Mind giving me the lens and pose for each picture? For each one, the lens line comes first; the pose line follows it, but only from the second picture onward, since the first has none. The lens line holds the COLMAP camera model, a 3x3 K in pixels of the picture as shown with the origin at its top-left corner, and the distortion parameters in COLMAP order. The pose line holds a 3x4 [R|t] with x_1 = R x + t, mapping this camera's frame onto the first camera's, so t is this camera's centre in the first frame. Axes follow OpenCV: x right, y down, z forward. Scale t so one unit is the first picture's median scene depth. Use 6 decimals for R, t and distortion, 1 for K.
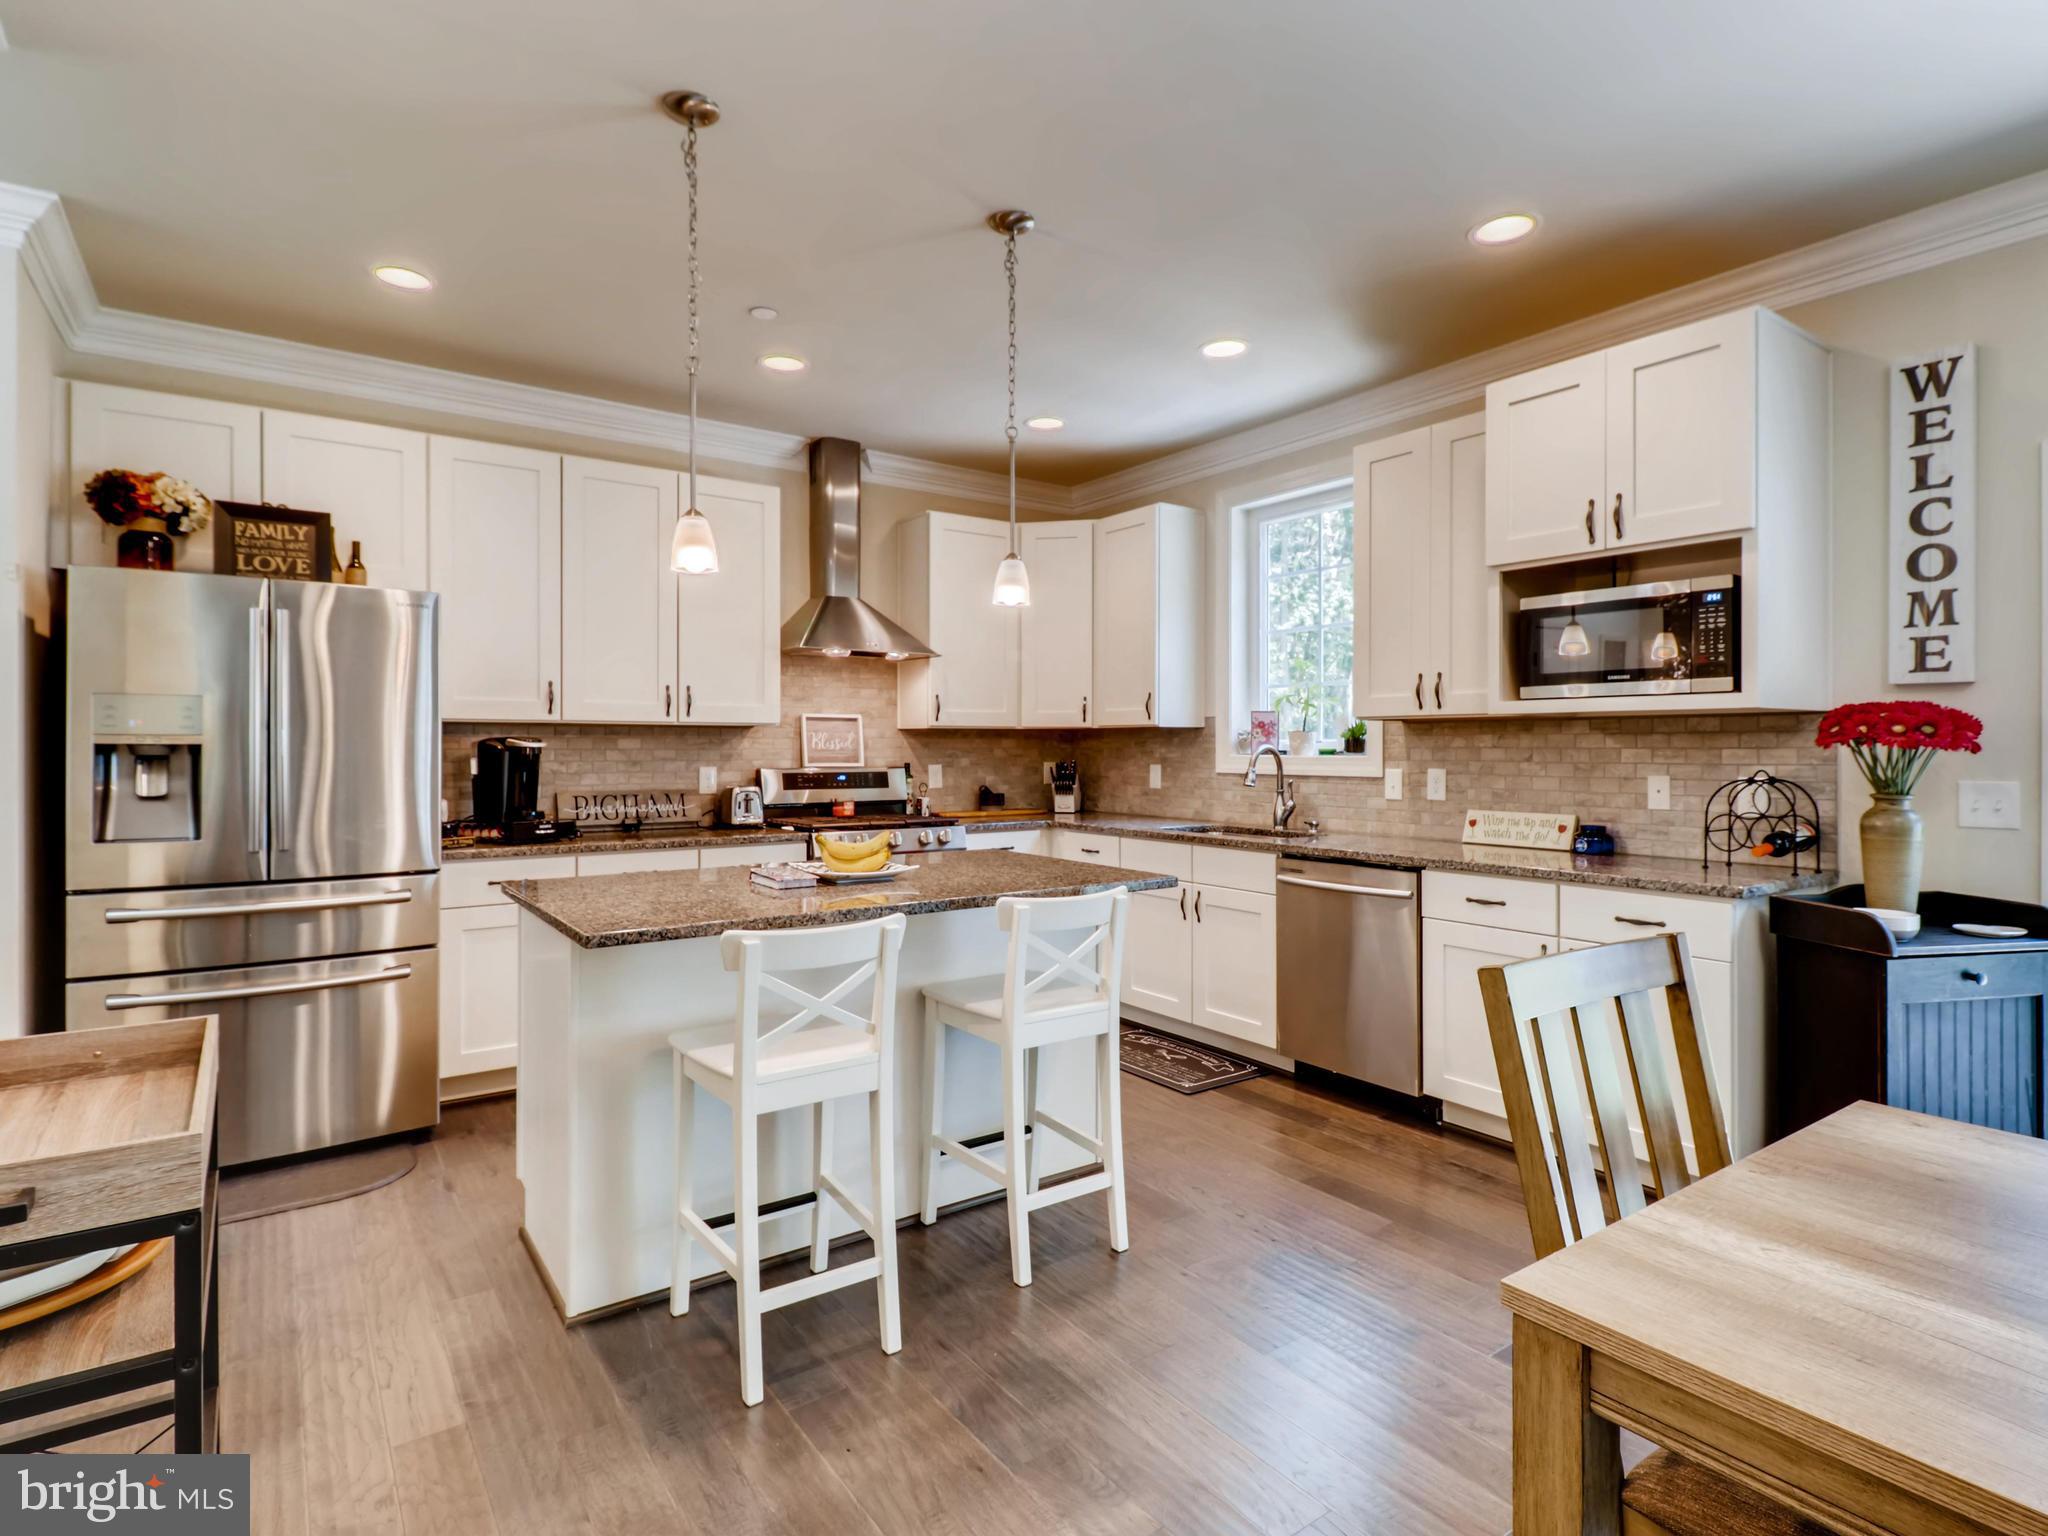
lens RADIAL K [[1052.6, 0, 1019.3], [0, 1052.6, 757.8], [0, 0, 1]] dist [0.007954, -0.000760]
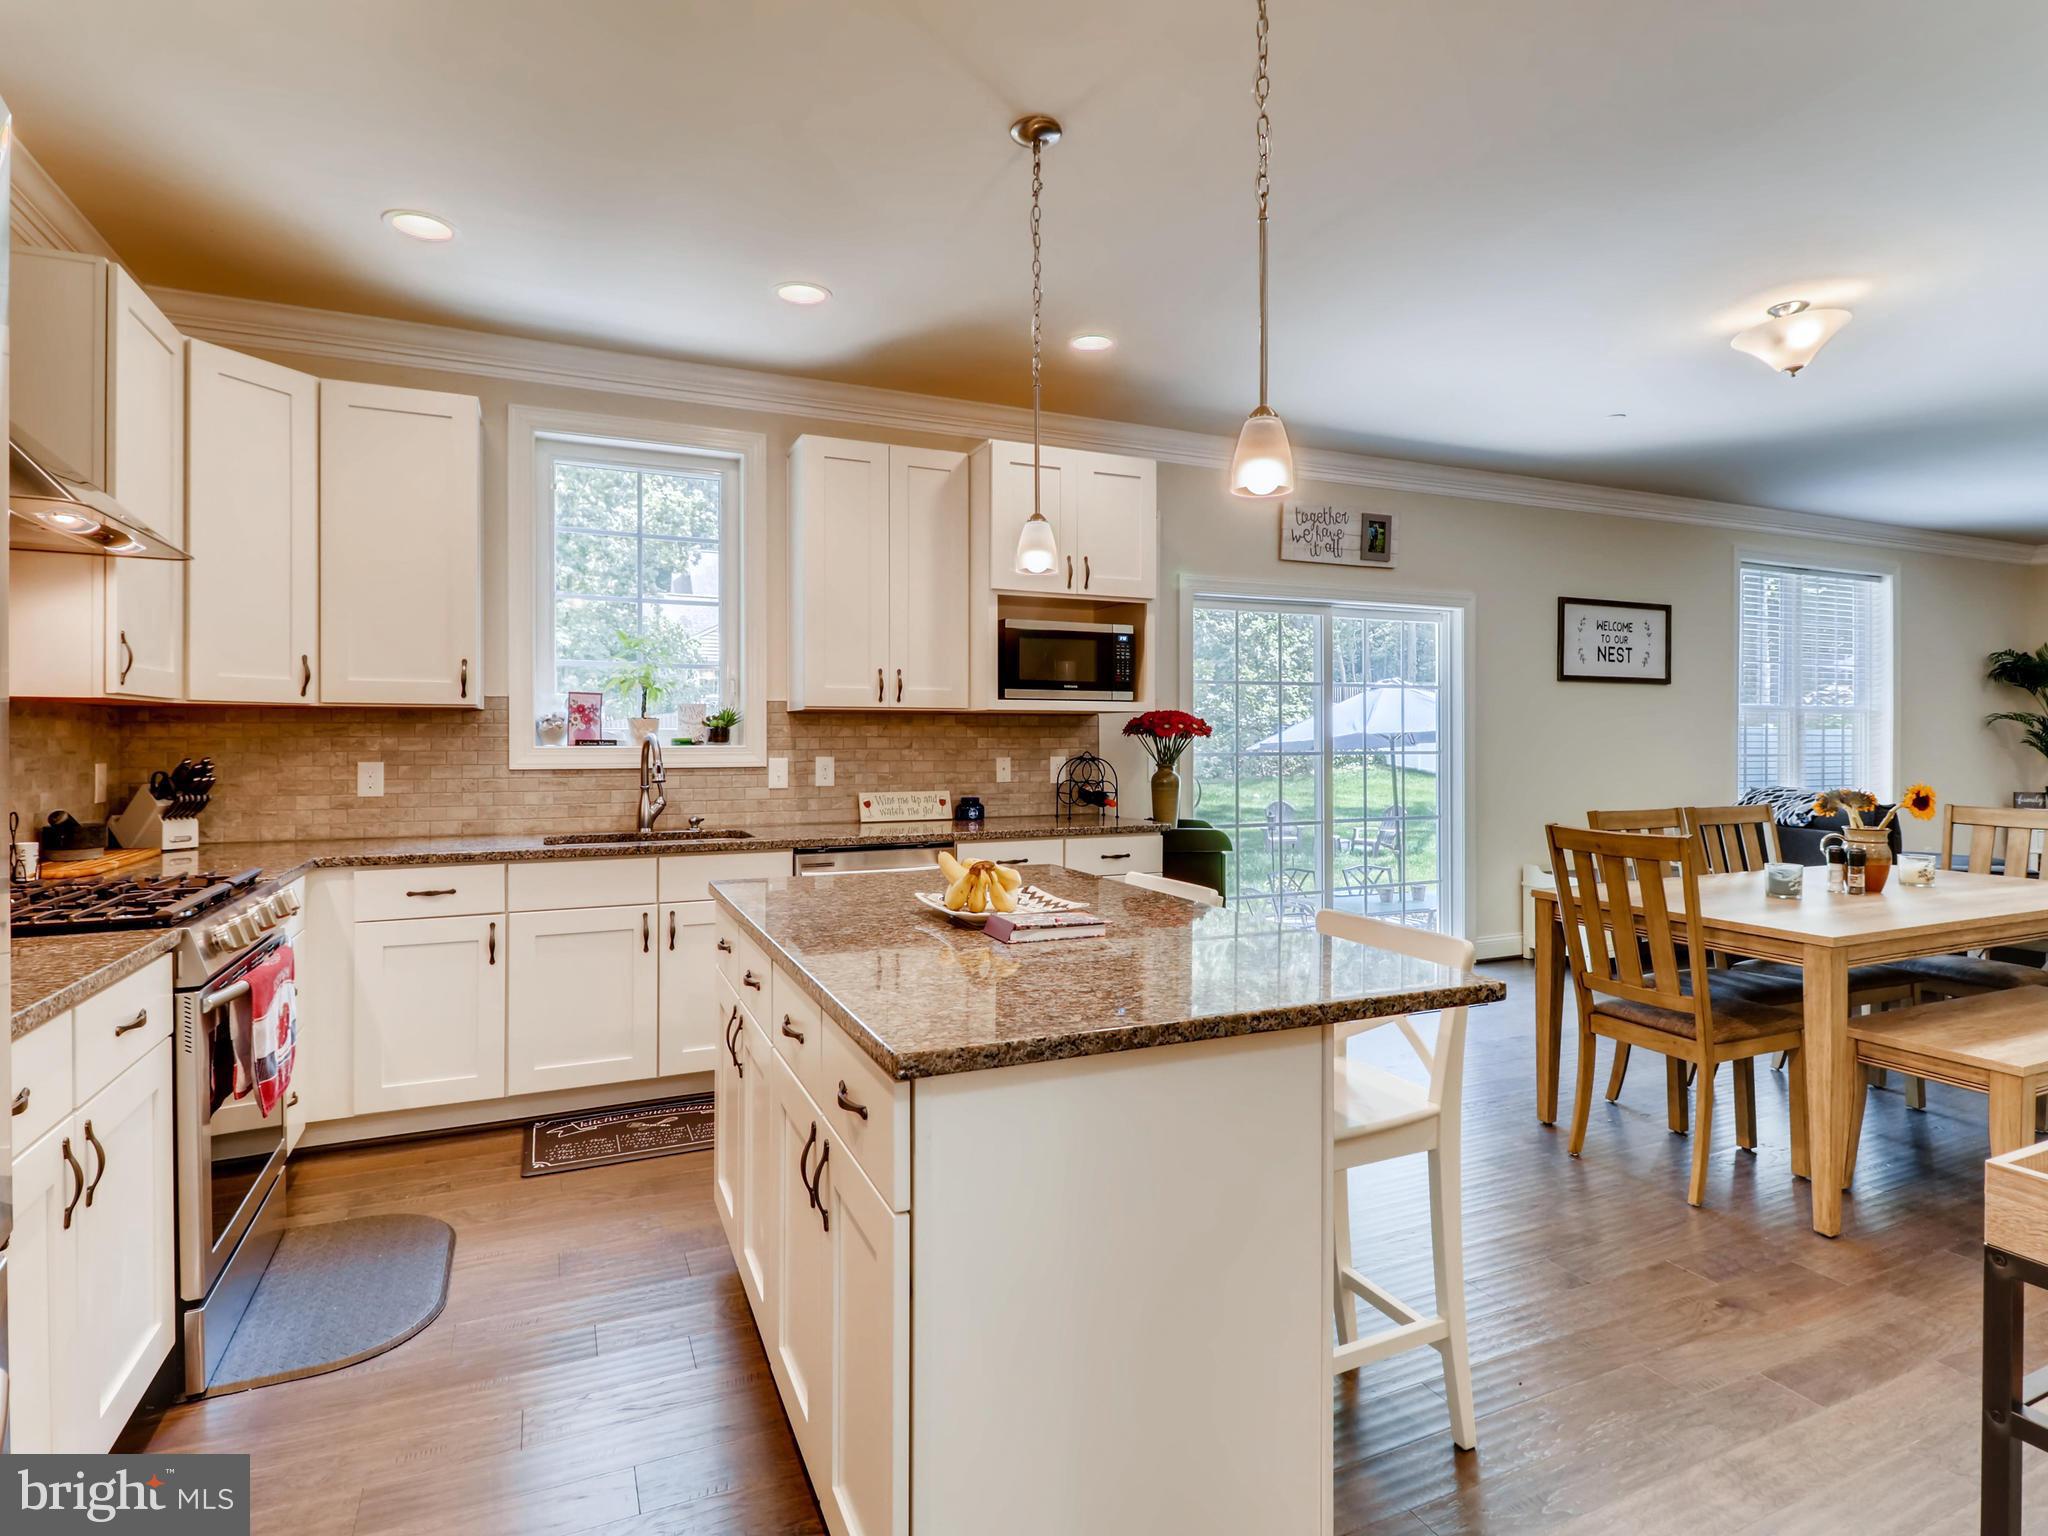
lens RADIAL K [[1052.6, 0, 1020.5], [0, 1052.6, 748.6], [0, 0, 1]] dist [0.007954, -0.000760]
pose [[0.190063, -0.013862, 0.981674, -0.635528], [0.008329, 0.999887, 0.012507, -0.009843], [-0.981737, 0.005799, 0.190157, 0.627573]]
